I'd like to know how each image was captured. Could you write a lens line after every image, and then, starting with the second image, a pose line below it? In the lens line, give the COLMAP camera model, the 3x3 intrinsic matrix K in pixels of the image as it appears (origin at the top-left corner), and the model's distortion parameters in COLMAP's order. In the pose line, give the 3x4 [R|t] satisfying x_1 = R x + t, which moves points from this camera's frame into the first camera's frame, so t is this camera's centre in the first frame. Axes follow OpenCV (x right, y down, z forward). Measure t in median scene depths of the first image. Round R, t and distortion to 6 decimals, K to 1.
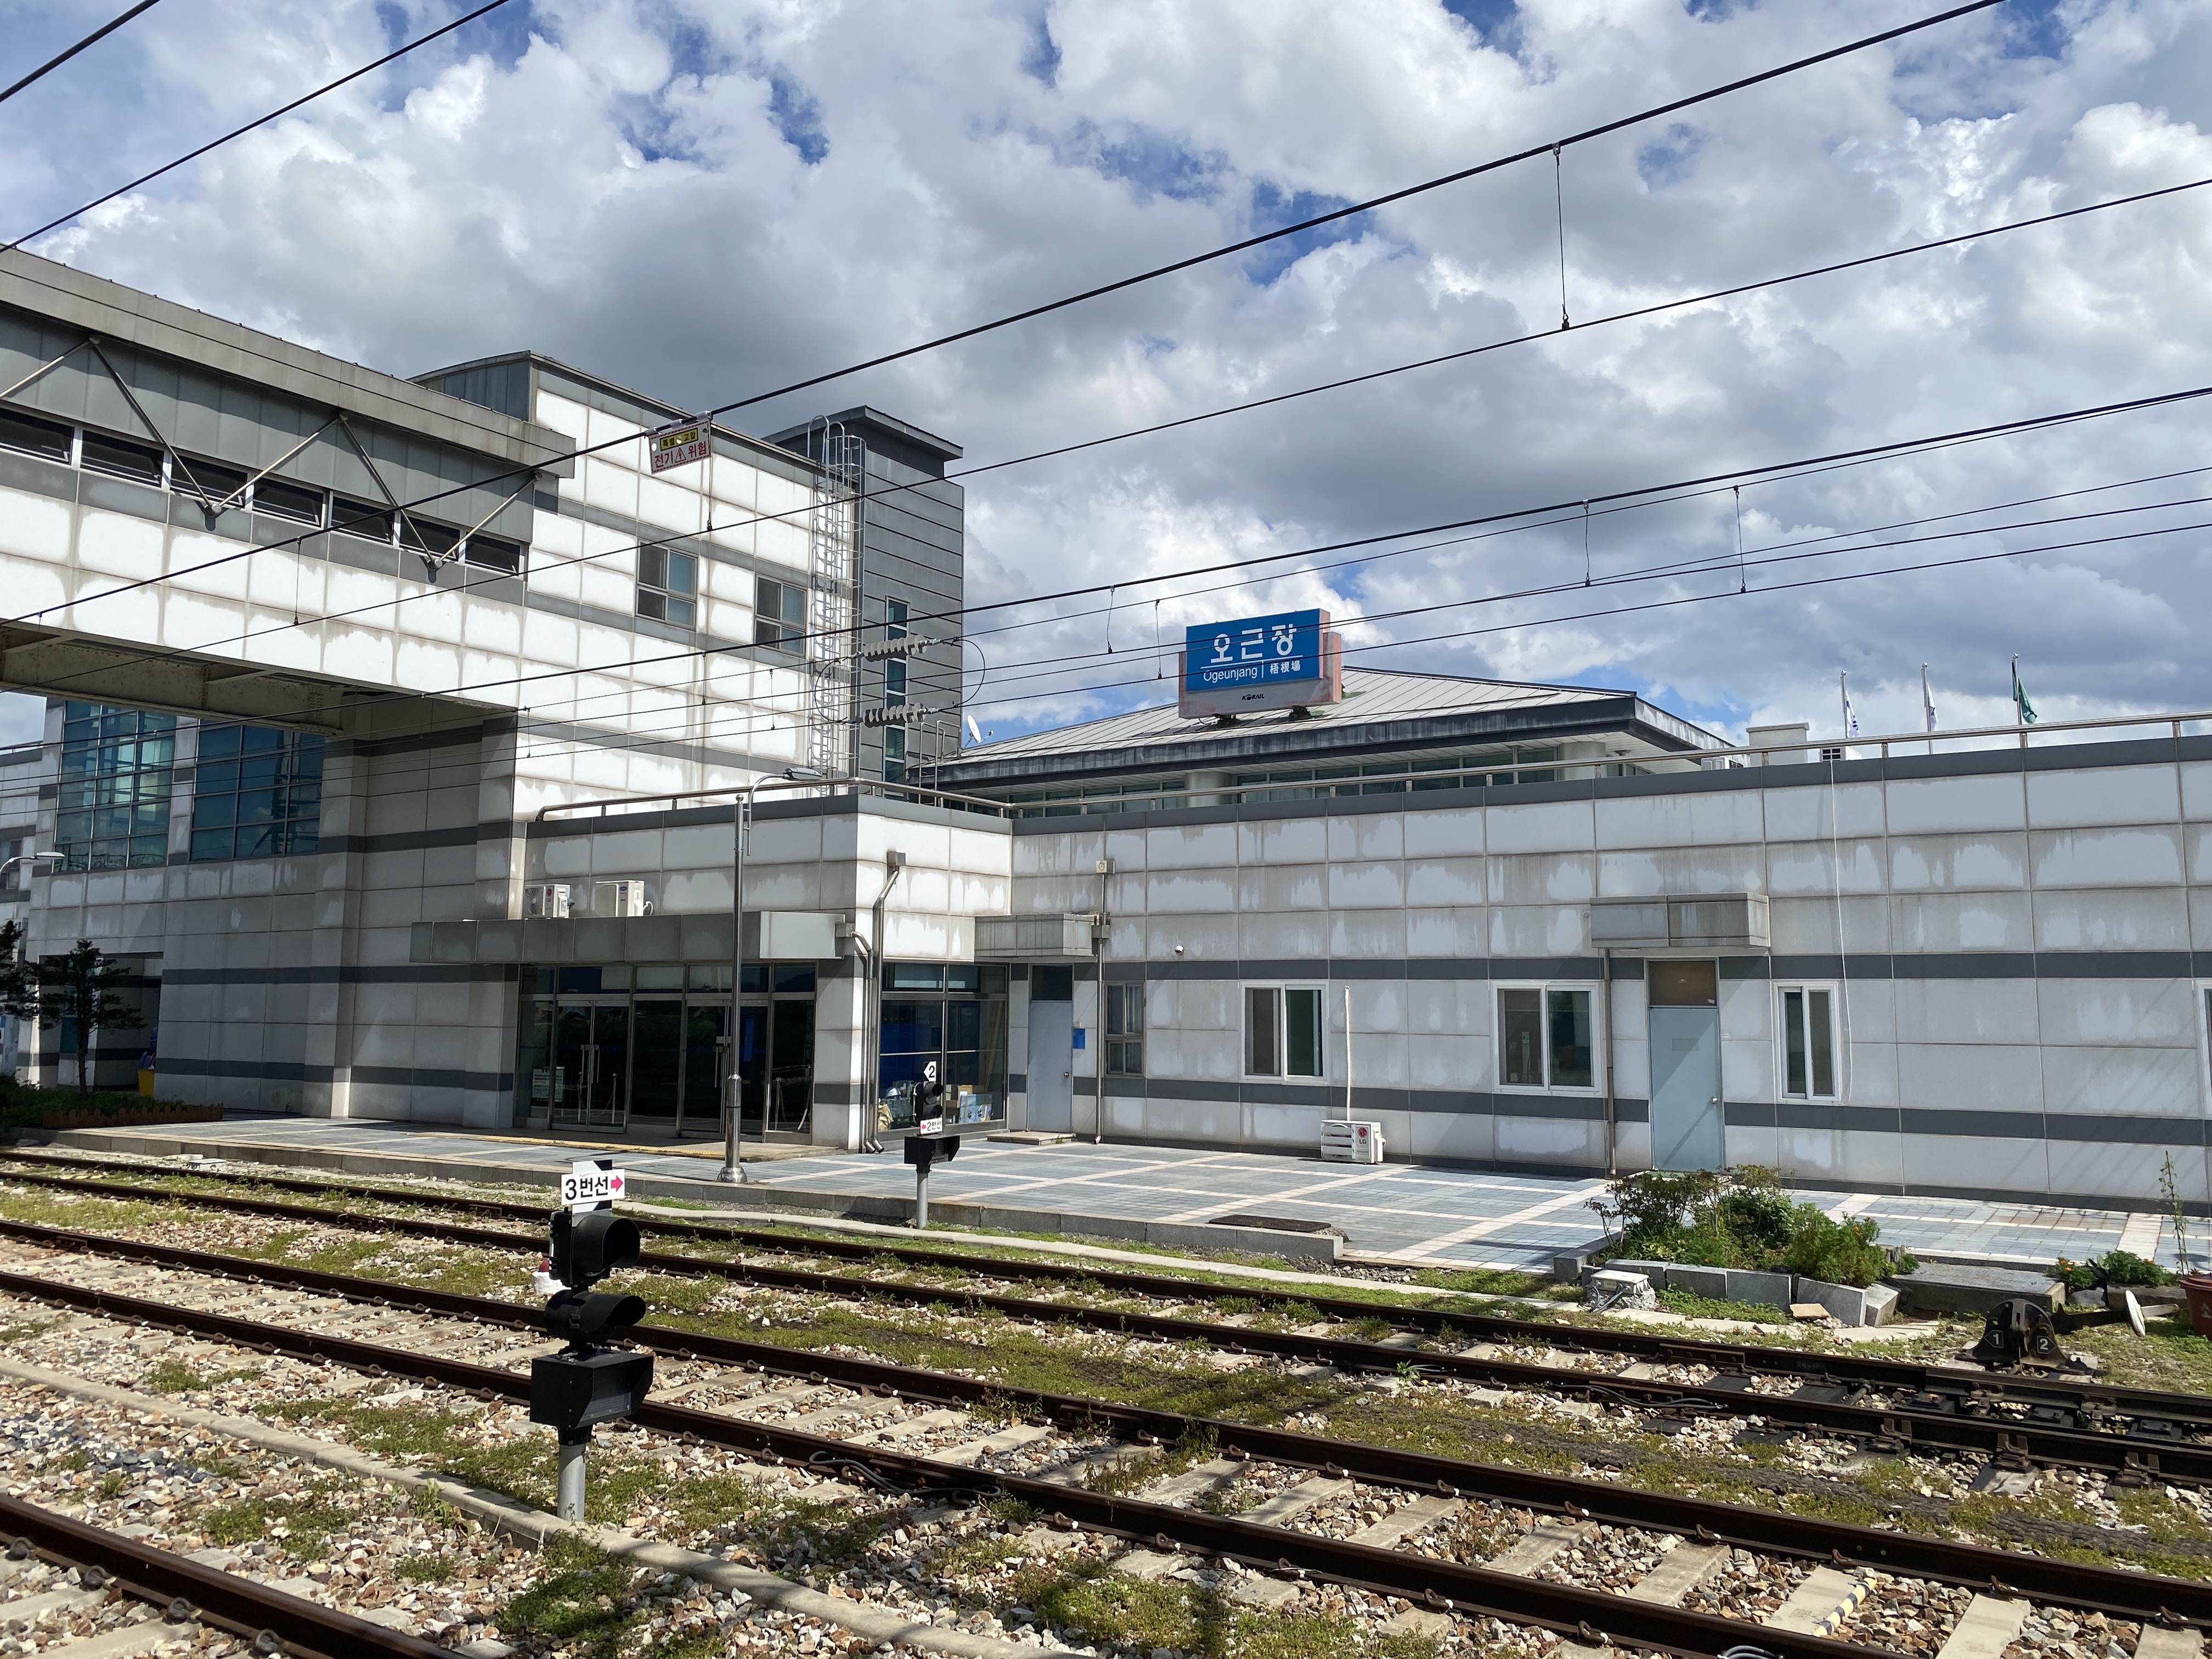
lens RADIAL K [[1690.4, 0, 1117.6], [0, 1690.4, 824.5], [0, 0, 1]] dist [0.045104, -0.044217]
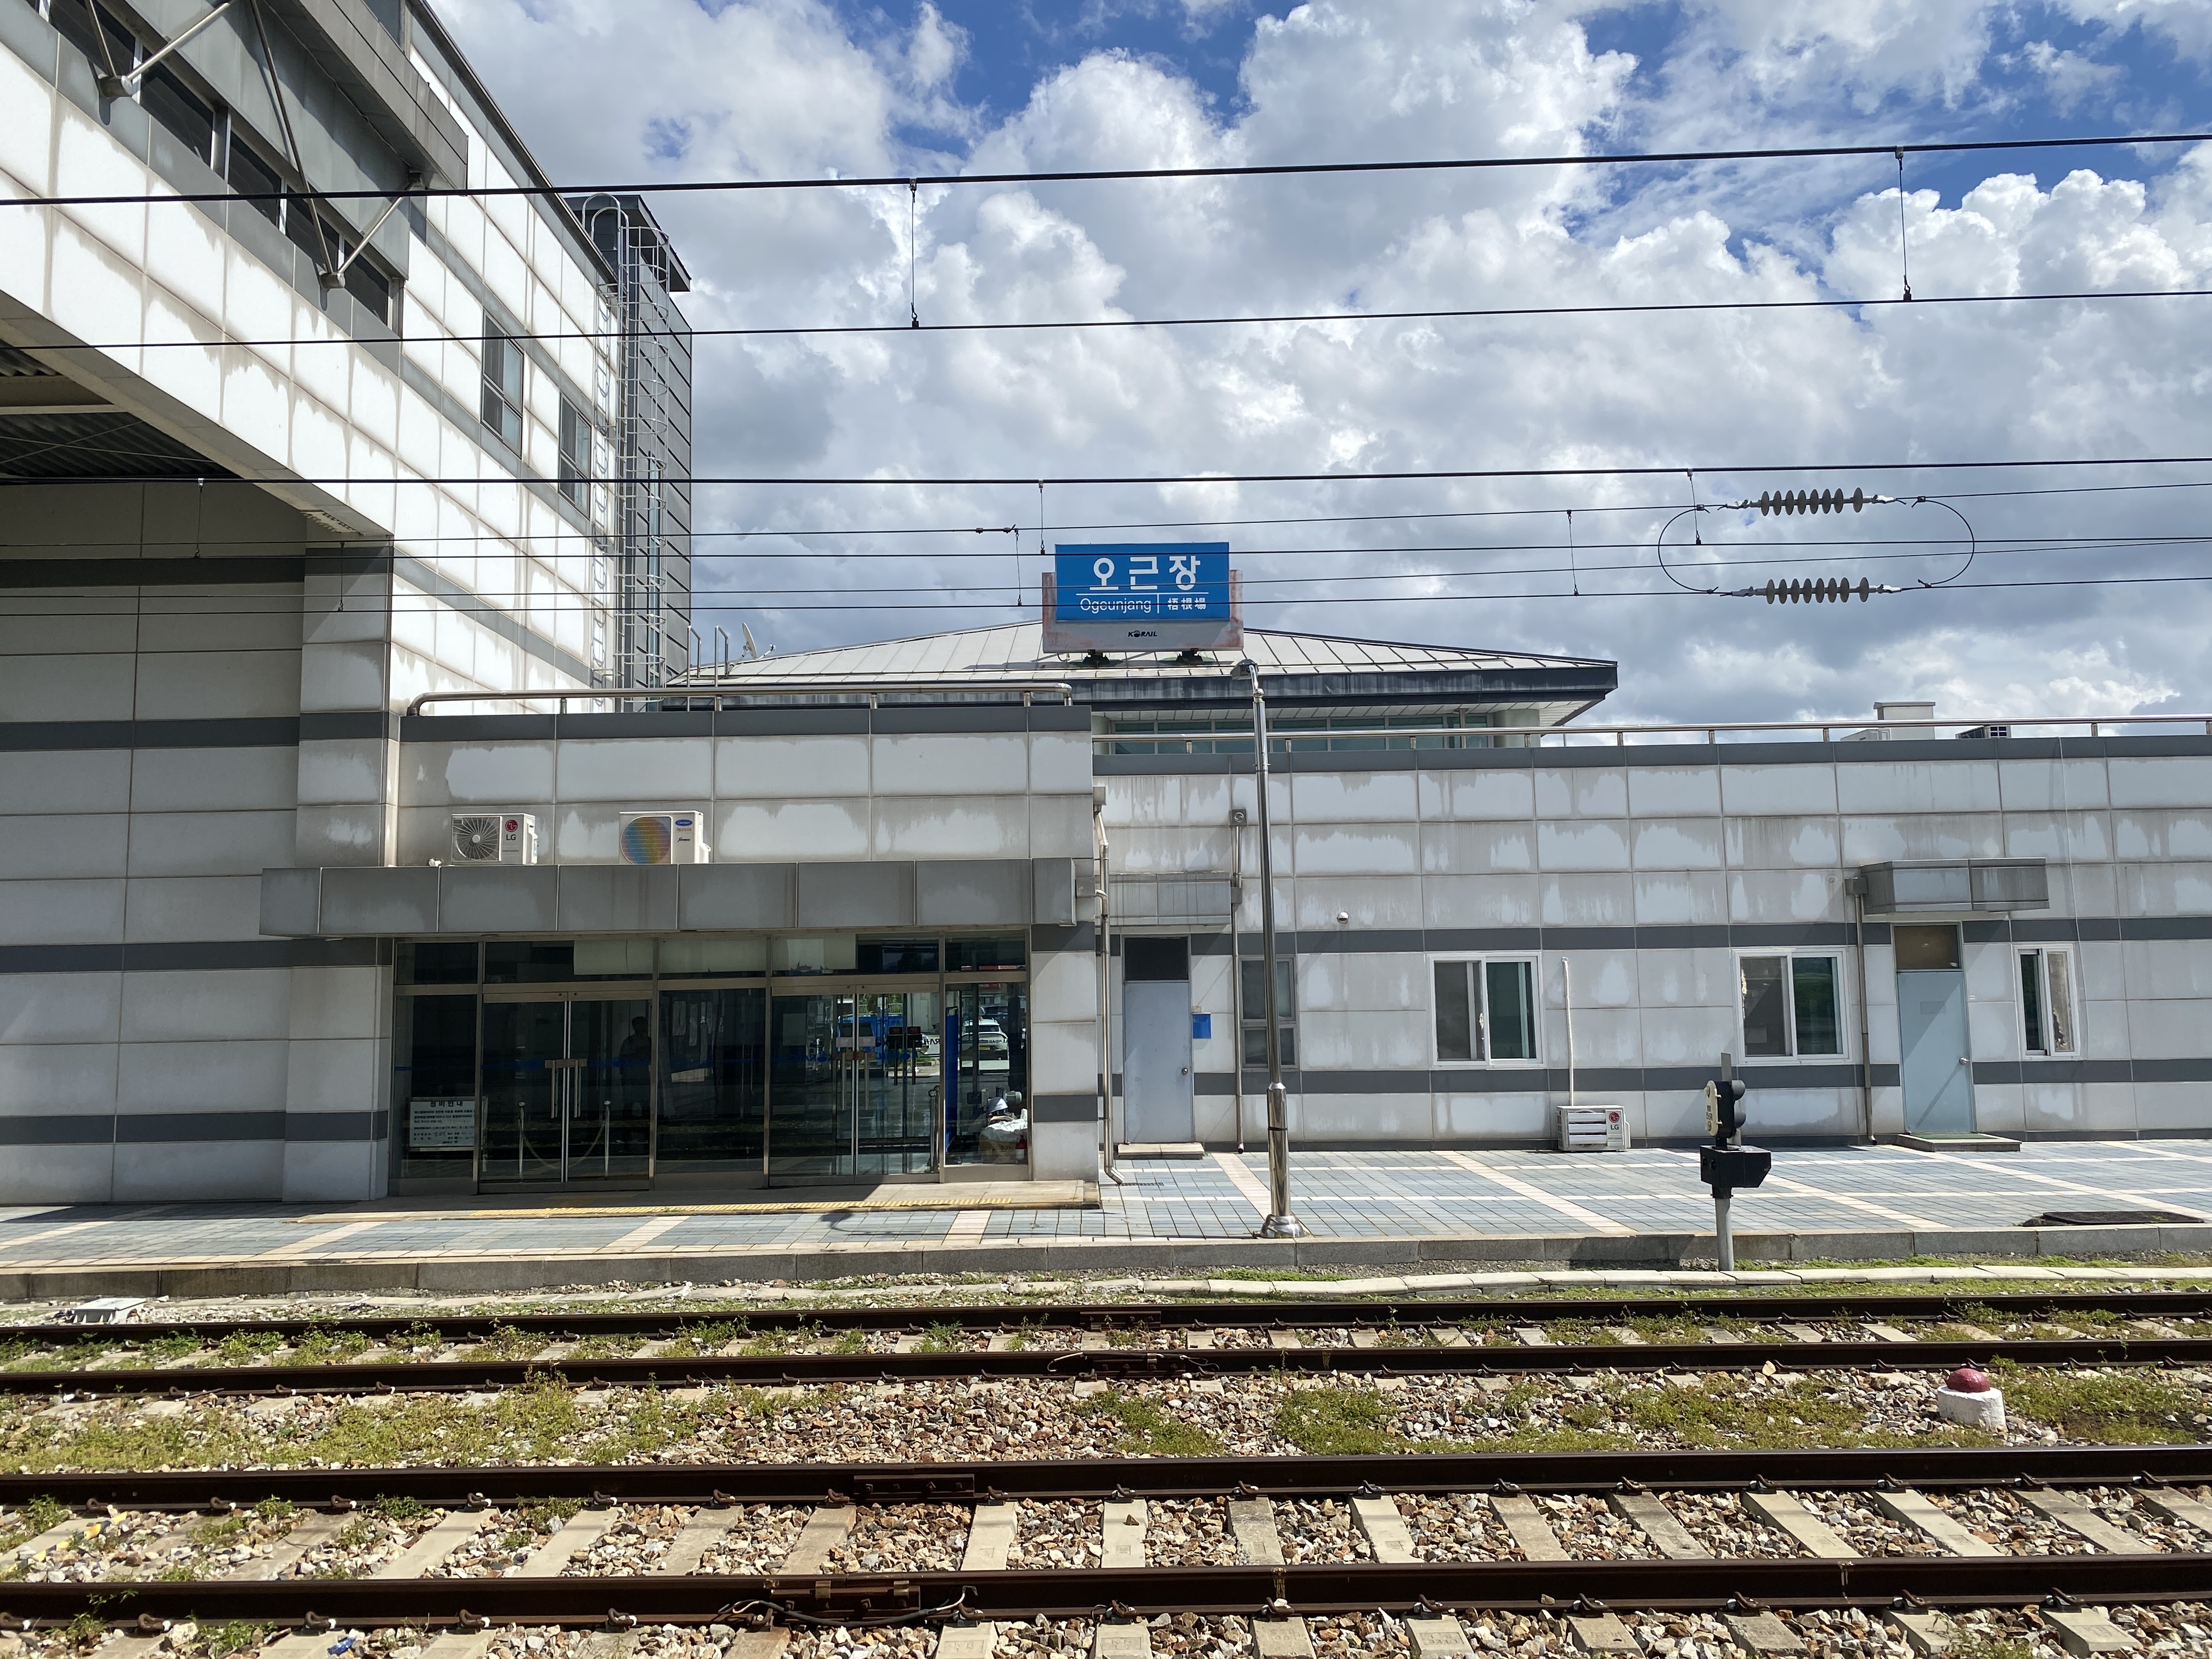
lens RADIAL K [[1690.4, 0, 1111.1], [0, 1690.4, 826.1], [0, 0, 1]] dist [0.045104, -0.044217]
pose [[0.828438, 0.033214, 0.559094, -0.534884], [-0.037237, 0.999298, -0.004188, 0.036133], [-0.558841, -0.017349, 0.829093, 0.359088]]
